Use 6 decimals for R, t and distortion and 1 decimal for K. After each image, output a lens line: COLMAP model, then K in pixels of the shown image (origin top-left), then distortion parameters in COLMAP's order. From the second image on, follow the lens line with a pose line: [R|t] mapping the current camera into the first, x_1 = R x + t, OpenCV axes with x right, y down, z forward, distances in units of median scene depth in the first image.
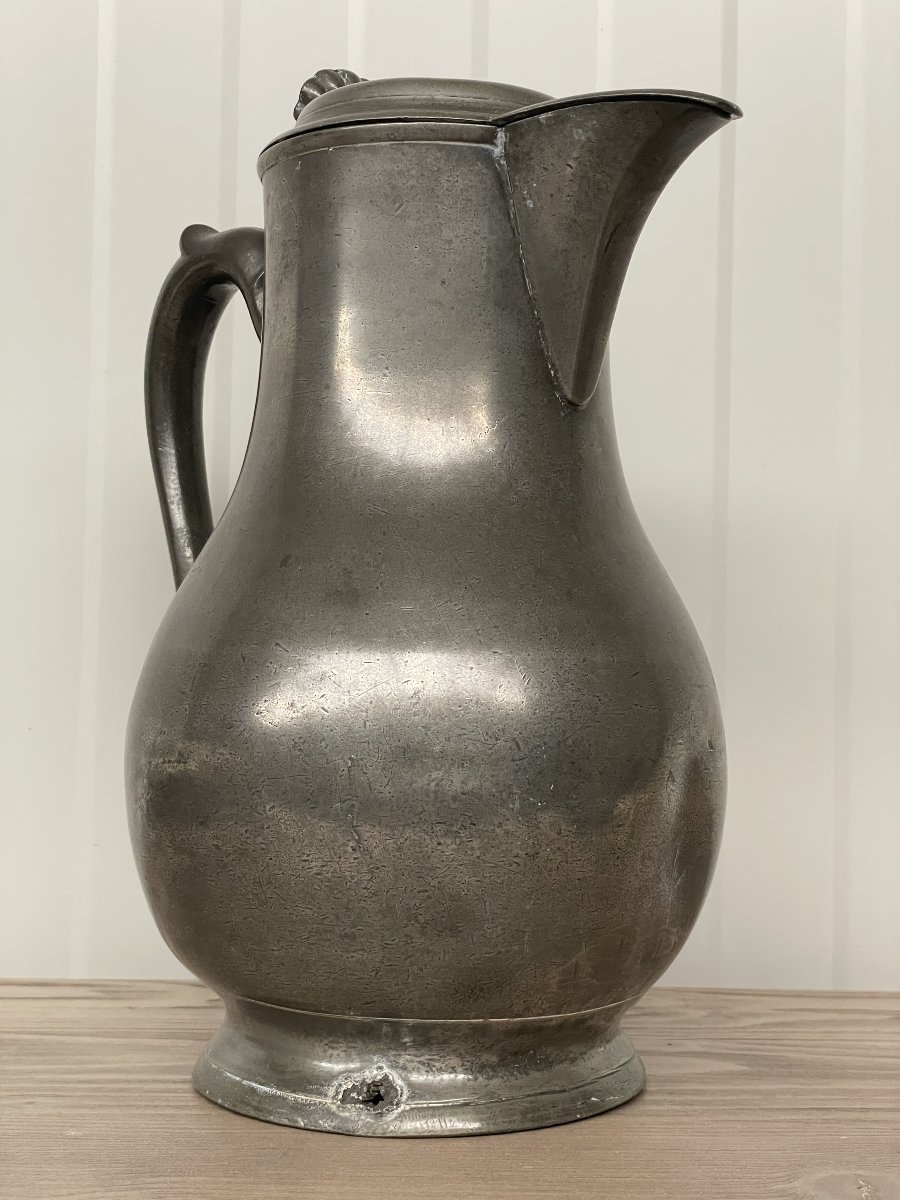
lens RADIAL K [[1819.8, 0, 460.4], [0, 1819.8, 606.3], [0, 0, 1]] dist [0.008445, 0.000000]
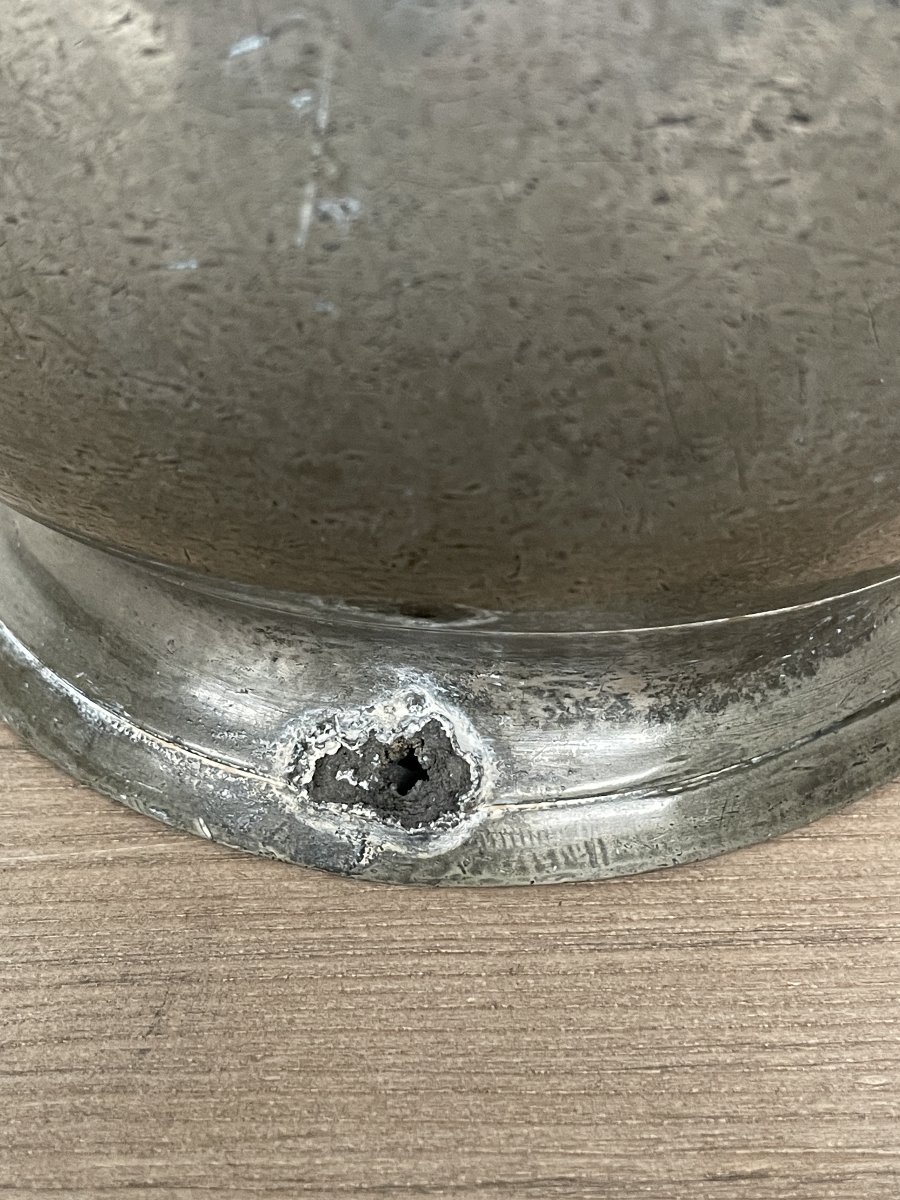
lens RADIAL K [[1933.5, 0, 447.7], [0, 1933.5, 594.0], [0, 0, 1]] dist [0.008386, 0.000000]
pose [[0.999691, -0.017237, 0.017897, -0.044311], [0.003632, 0.813910, 0.580979, 0.017755], [-0.024581, -0.580735, 0.813722, 0.706287]]
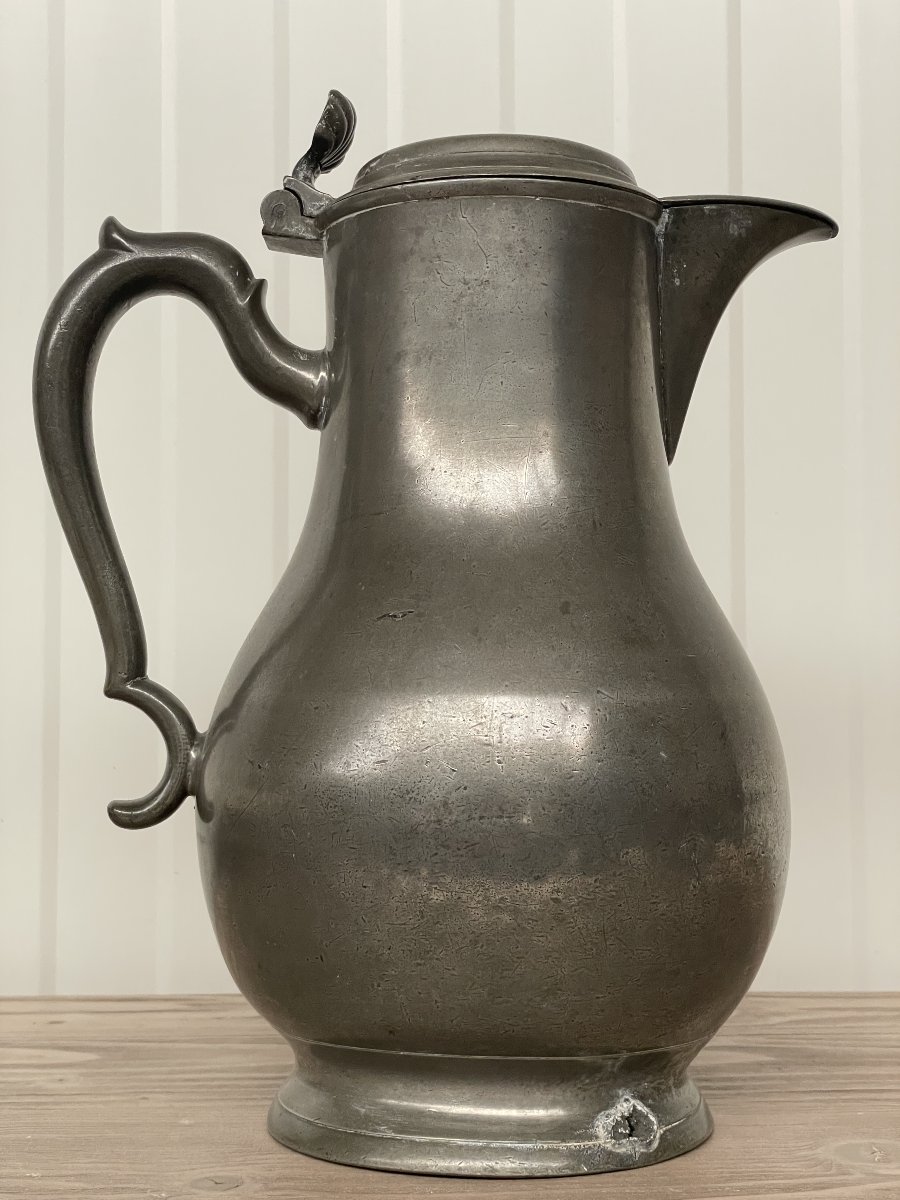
lens RADIAL K [[1819.8, 0, 454.4], [0, 1819.8, 603.6], [0, 0, 1]] dist [0.008445, 0.000000]
pose [[0.696251, 0.011899, 0.717700, -0.858143], [-0.000207, 0.999866, -0.016376, -0.011120], [-0.717799, 0.011253, 0.696160, 0.348829]]
